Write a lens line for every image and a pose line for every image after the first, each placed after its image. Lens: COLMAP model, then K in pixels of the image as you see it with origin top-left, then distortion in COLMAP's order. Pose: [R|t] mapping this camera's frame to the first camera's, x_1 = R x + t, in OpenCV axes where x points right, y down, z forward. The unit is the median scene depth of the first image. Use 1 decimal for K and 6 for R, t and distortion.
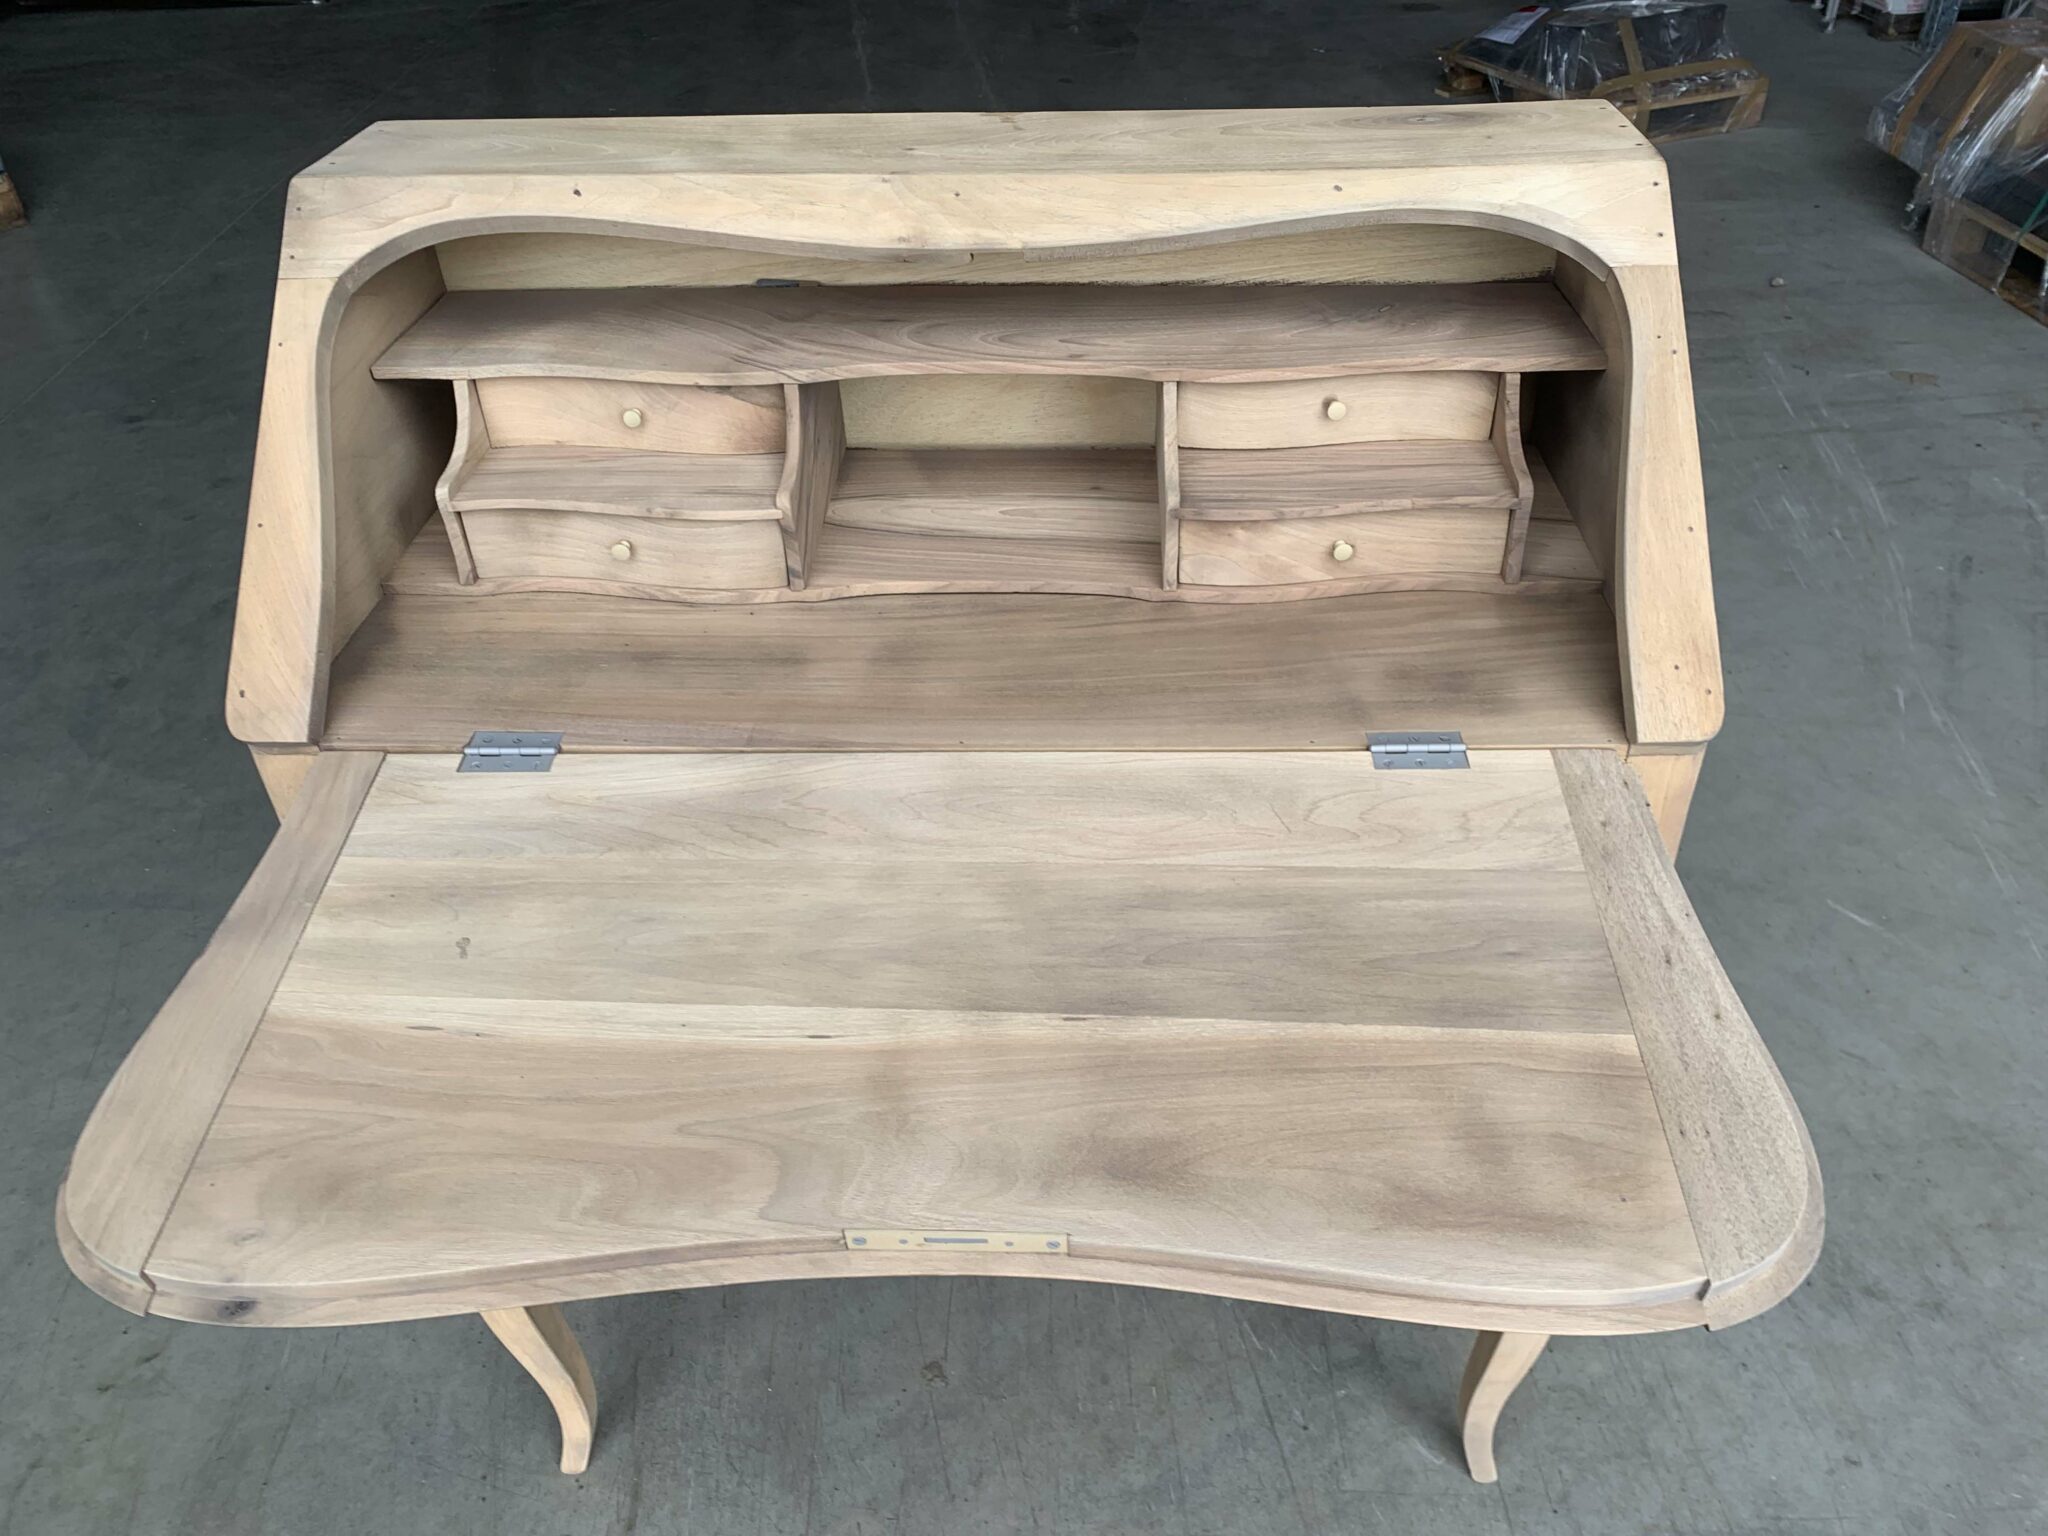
lens RADIAL K [[1537.3, 0, 1030.9], [0, 1537.3, 765.8], [0, 0, 1]] dist [0.020228, -0.013855]
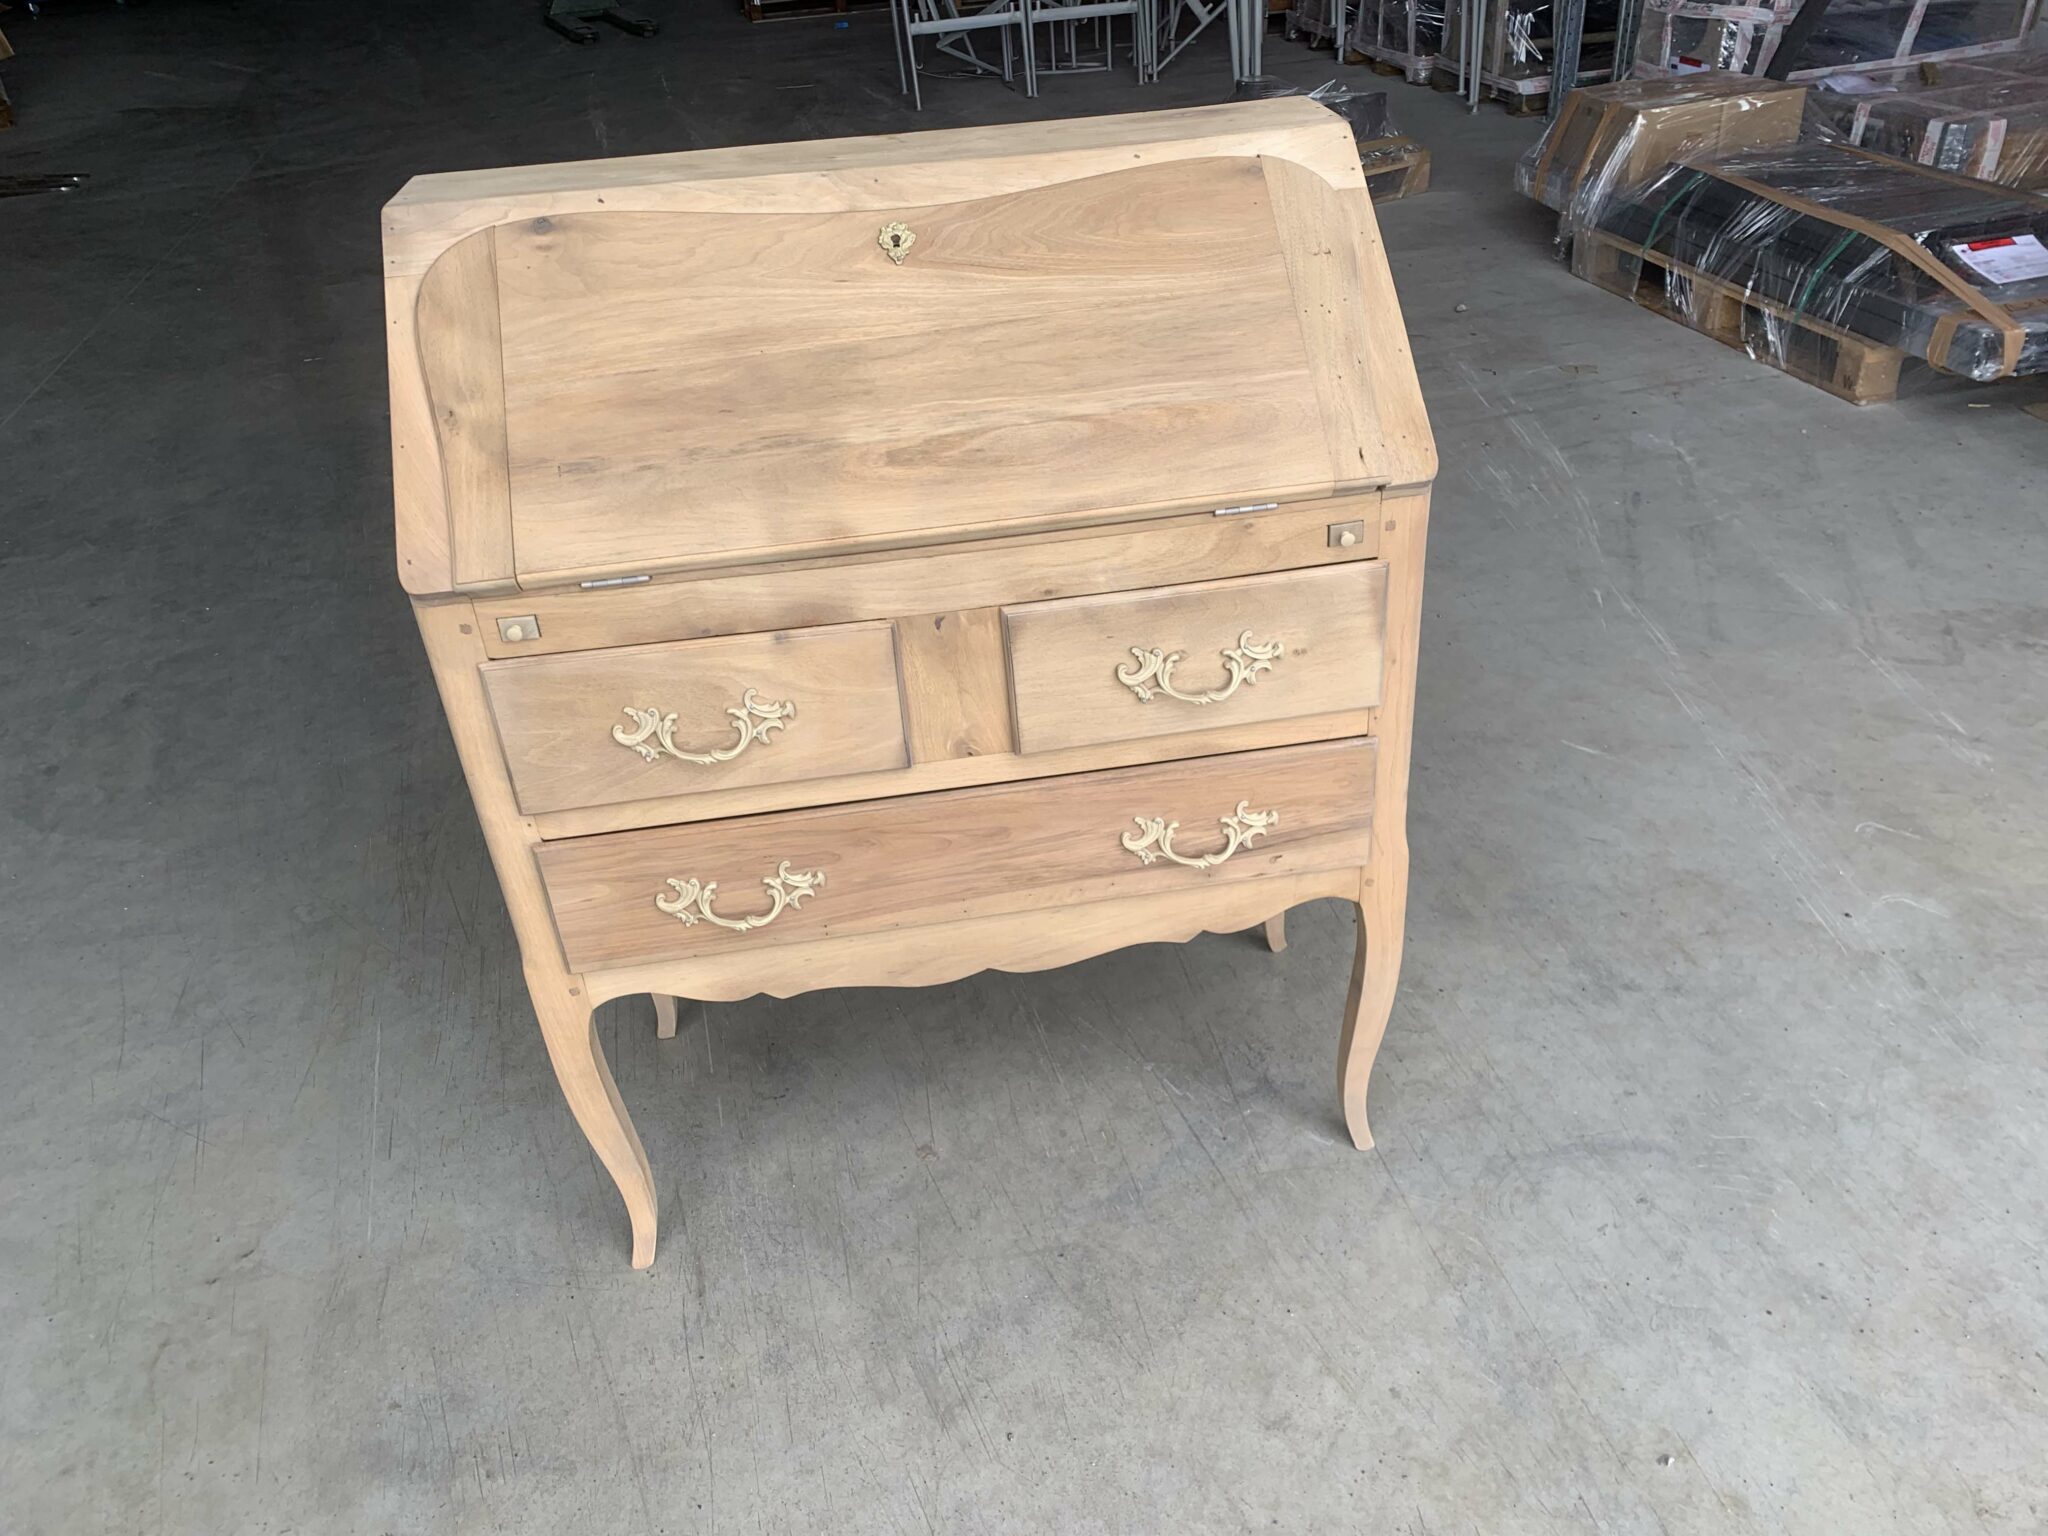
lens RADIAL K [[1537.3, 0, 1019.4], [0, 1537.3, 765.7], [0, 0, 1]] dist [0.020228, -0.013855]
pose [[0.984372, -0.121097, 0.127856, -0.108777], [0.130868, 0.988856, -0.070976, 0.185804], [-0.117836, 0.086599, 0.989250, -0.248081]]
